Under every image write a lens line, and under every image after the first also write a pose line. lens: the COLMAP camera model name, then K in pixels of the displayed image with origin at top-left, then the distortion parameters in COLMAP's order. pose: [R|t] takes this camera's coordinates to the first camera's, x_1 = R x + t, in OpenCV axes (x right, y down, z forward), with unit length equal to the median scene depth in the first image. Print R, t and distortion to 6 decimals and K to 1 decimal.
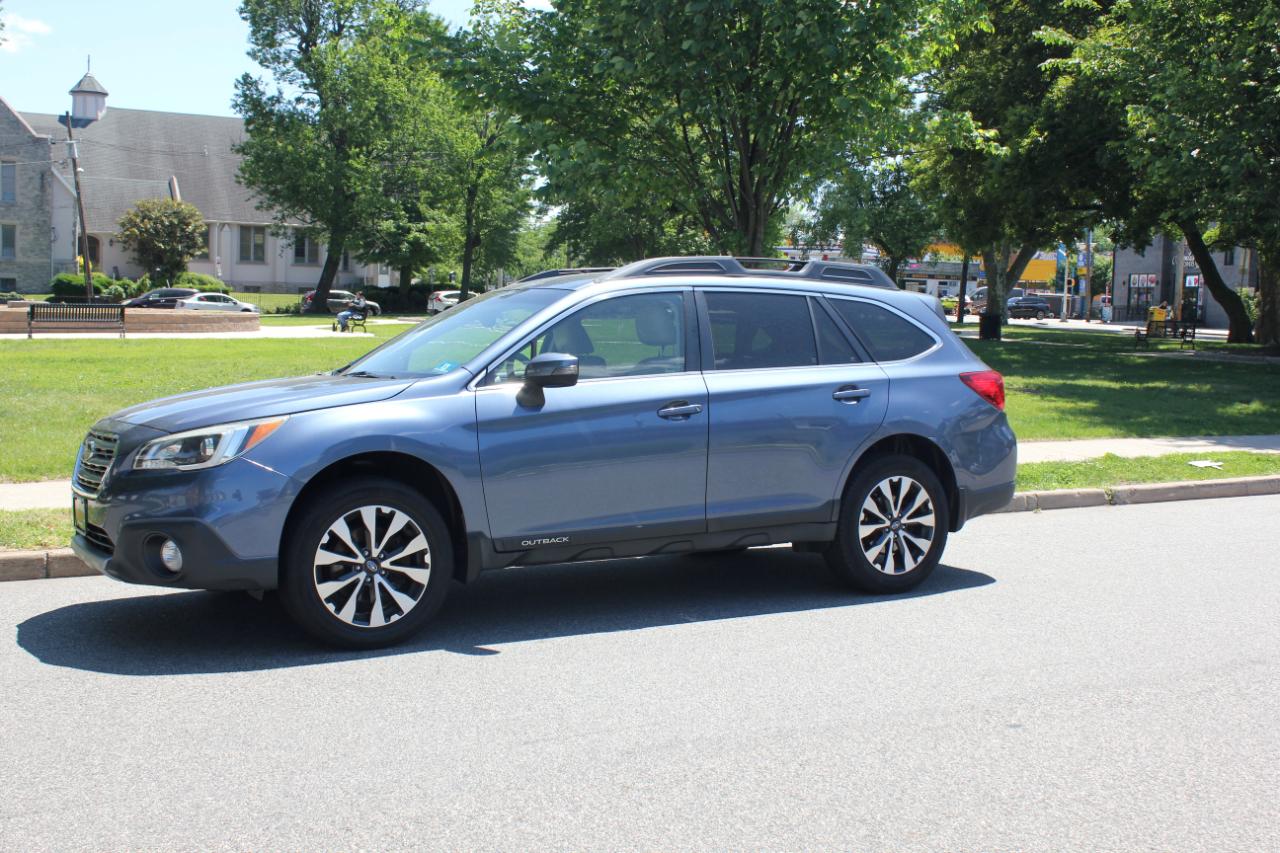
lens RADIAL K [[1441.8, 0, 648.0], [0, 1441.8, 425.7], [0, 0, 1]] dist [-0.109472, 0.150918]
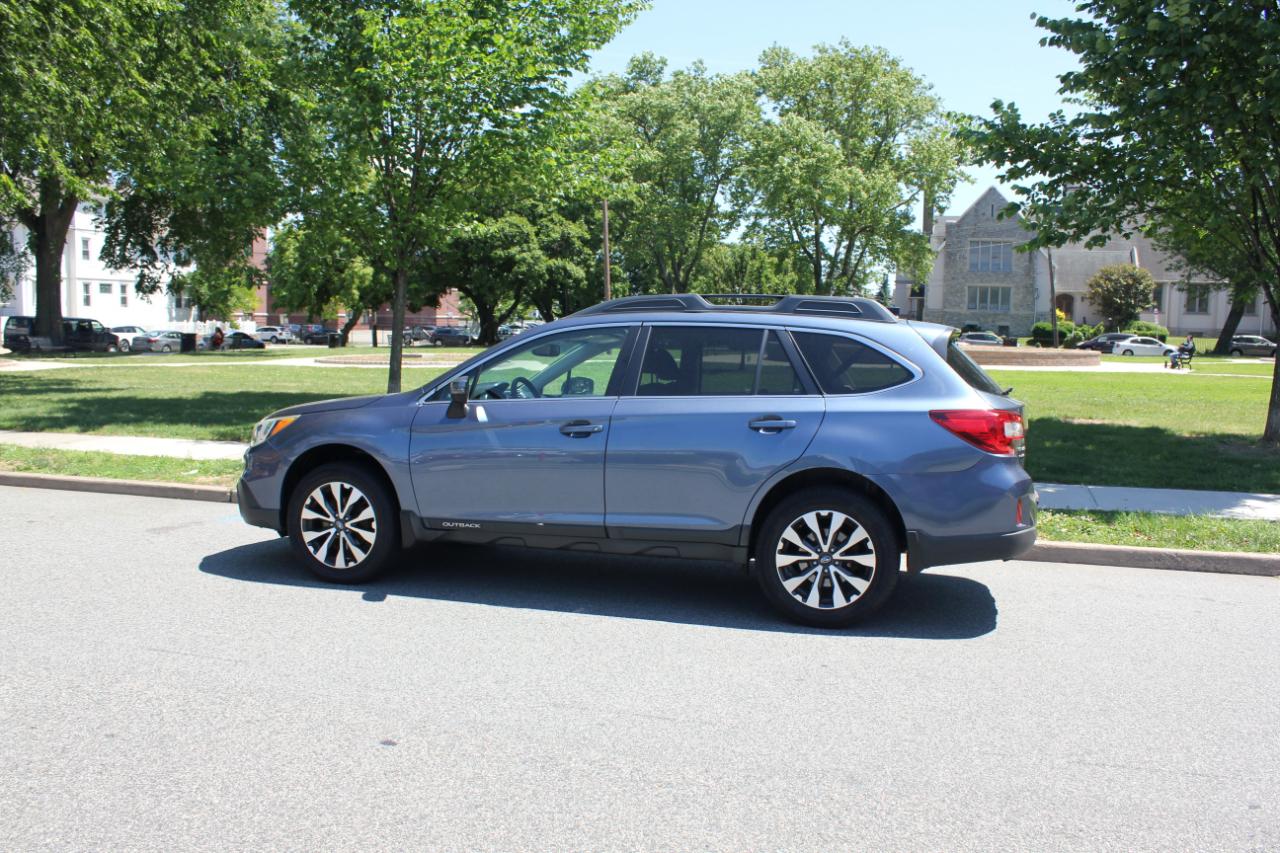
lens RADIAL K [[1070.8, 0, 648.6], [0, 1070.8, 428.4], [0, 0, 1]] dist [-0.160011, 0.132334]
pose [[0.692723, 0.055600, -0.719057, 0.608388], [-0.060007, 0.998010, 0.019360, -0.027919], [0.718703, 0.029737, 0.694681, 0.398764]]
